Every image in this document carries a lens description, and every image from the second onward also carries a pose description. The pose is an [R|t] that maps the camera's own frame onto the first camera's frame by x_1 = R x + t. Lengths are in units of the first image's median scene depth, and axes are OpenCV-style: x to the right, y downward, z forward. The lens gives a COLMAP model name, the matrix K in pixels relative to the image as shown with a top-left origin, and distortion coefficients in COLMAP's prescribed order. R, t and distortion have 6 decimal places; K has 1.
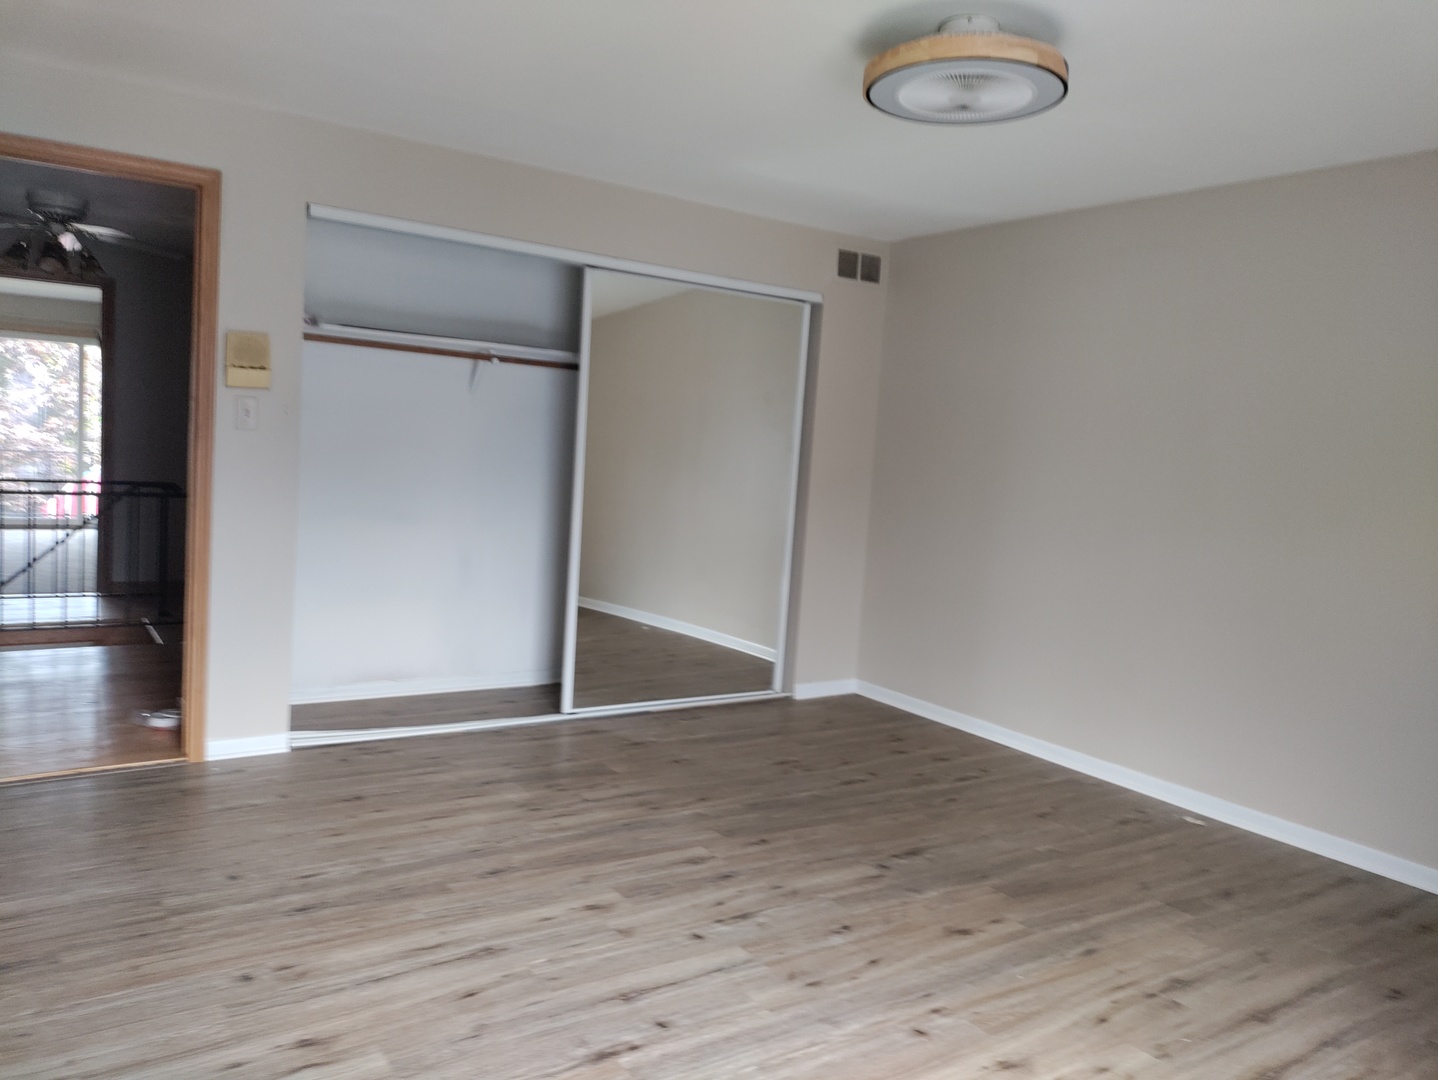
lens RADIAL K [[1069.5, 0, 719.5], [0, 1069.5, 542.0], [0, 0, 1]] dist [0.082471, -0.110383]
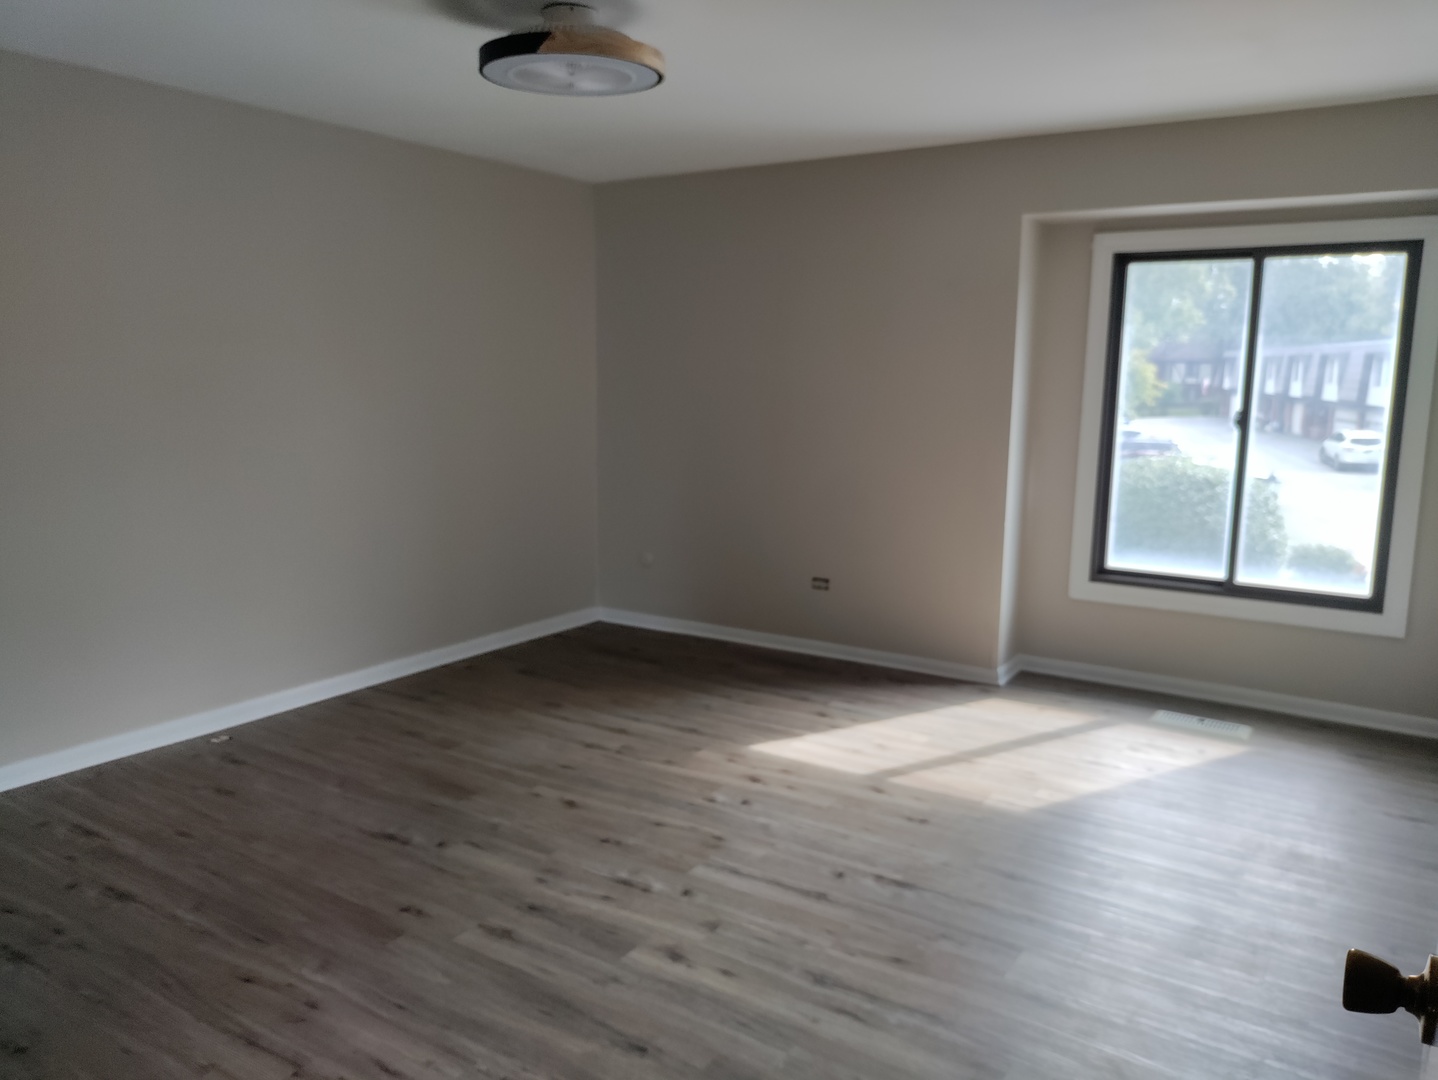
lens RADIAL K [[1069.5, 0, 719.5], [0, 1069.5, 542.0], [0, 0, 1]] dist [0.082471, -0.110383]
pose [[-0.388641, -0.211502, 0.896786, -0.795873], [0.041196, 0.968335, 0.246230, -0.199557], [-0.920468, 0.132639, -0.367621, 1.148533]]
